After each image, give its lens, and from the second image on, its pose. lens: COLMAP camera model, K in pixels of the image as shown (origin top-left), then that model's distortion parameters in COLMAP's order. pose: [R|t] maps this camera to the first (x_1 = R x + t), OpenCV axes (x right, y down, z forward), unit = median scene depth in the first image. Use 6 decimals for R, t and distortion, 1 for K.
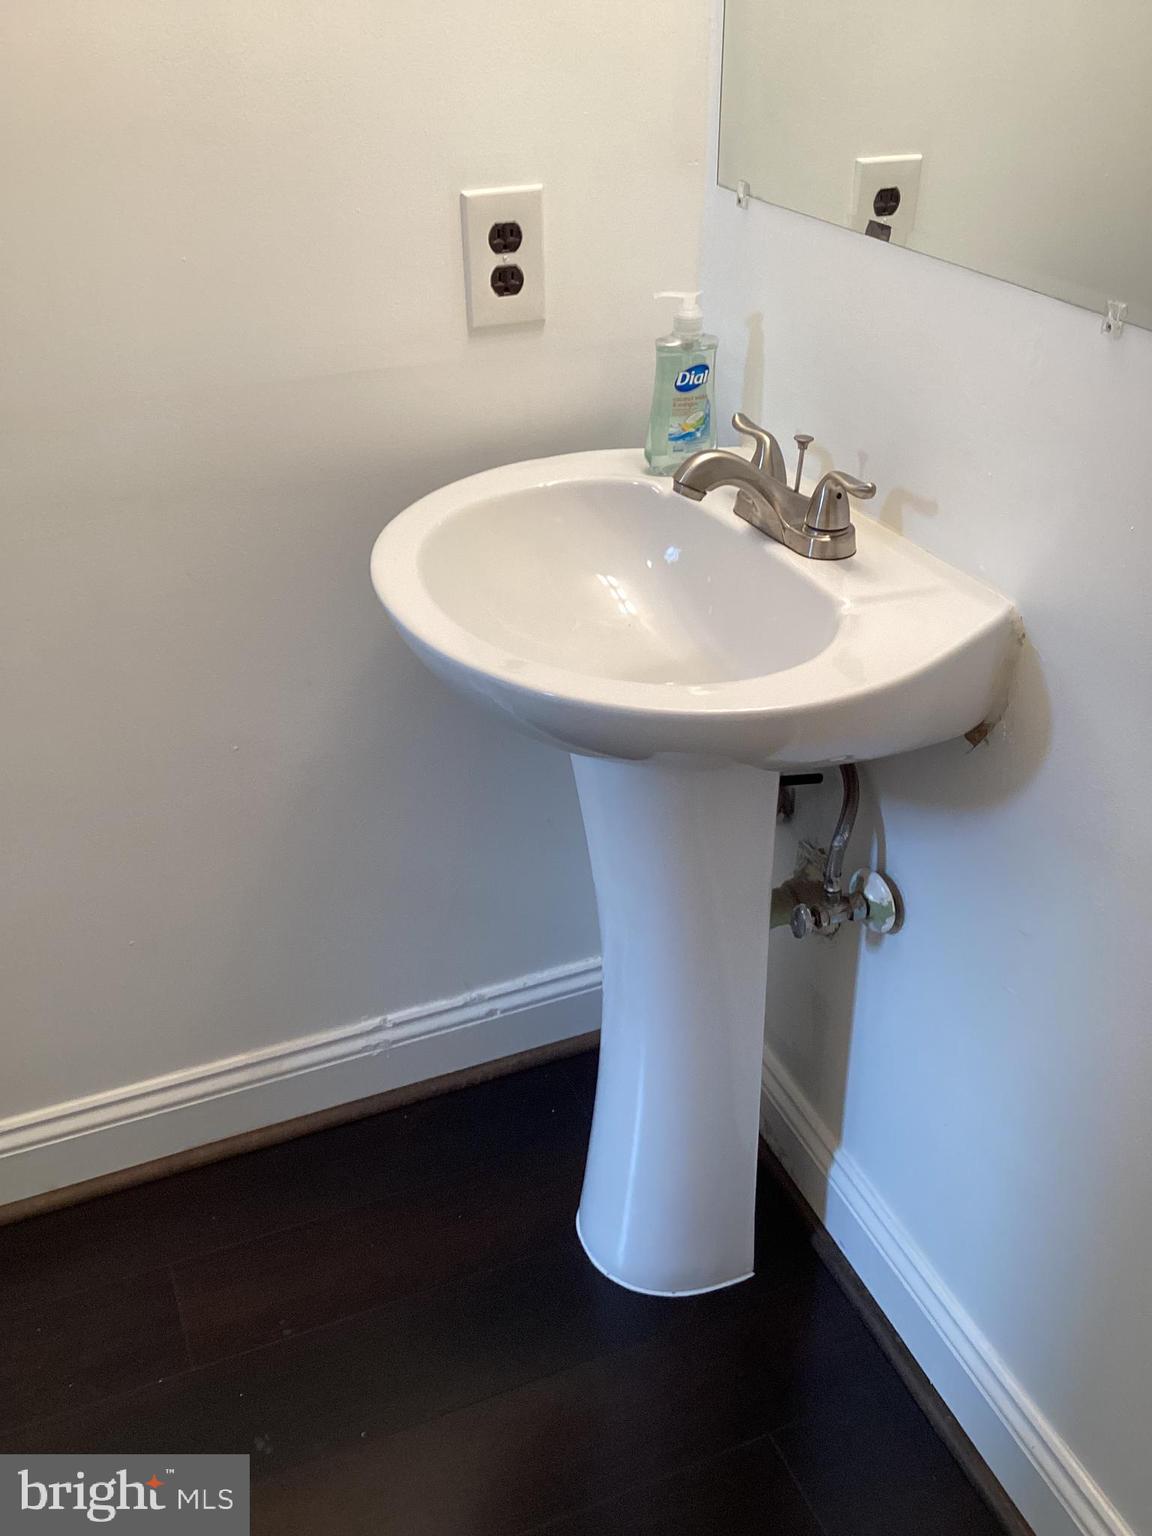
lens RADIAL K [[1422.8, 0, 576.0], [0, 1422.8, 768.0], [0, 0, 1]] dist [0.133757, -0.285500]
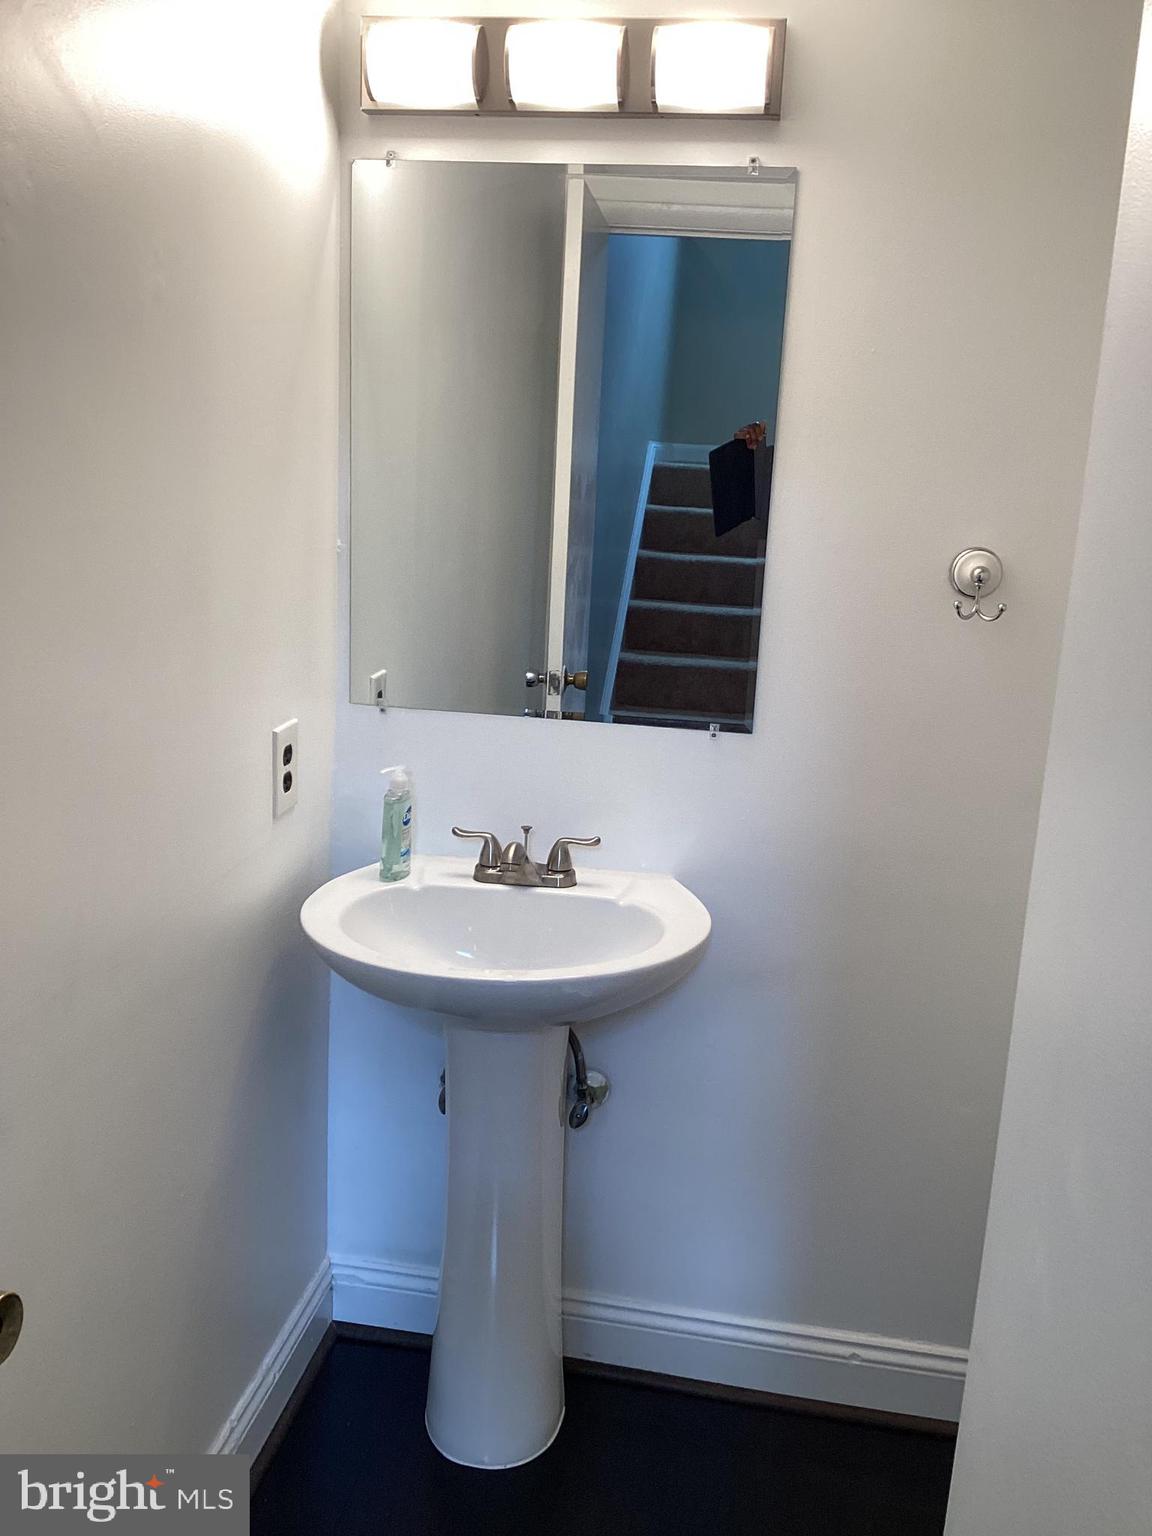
lens RADIAL K [[1422.8, 0, 576.0], [0, 1422.8, 768.0], [0, 0, 1]] dist [0.133757, -0.285500]
pose [[0.519444, -0.167011, 0.838024, -1.131535], [0.400702, 0.913810, -0.066258, -0.143000], [-0.754729, 0.370215, 0.541595, -0.005622]]
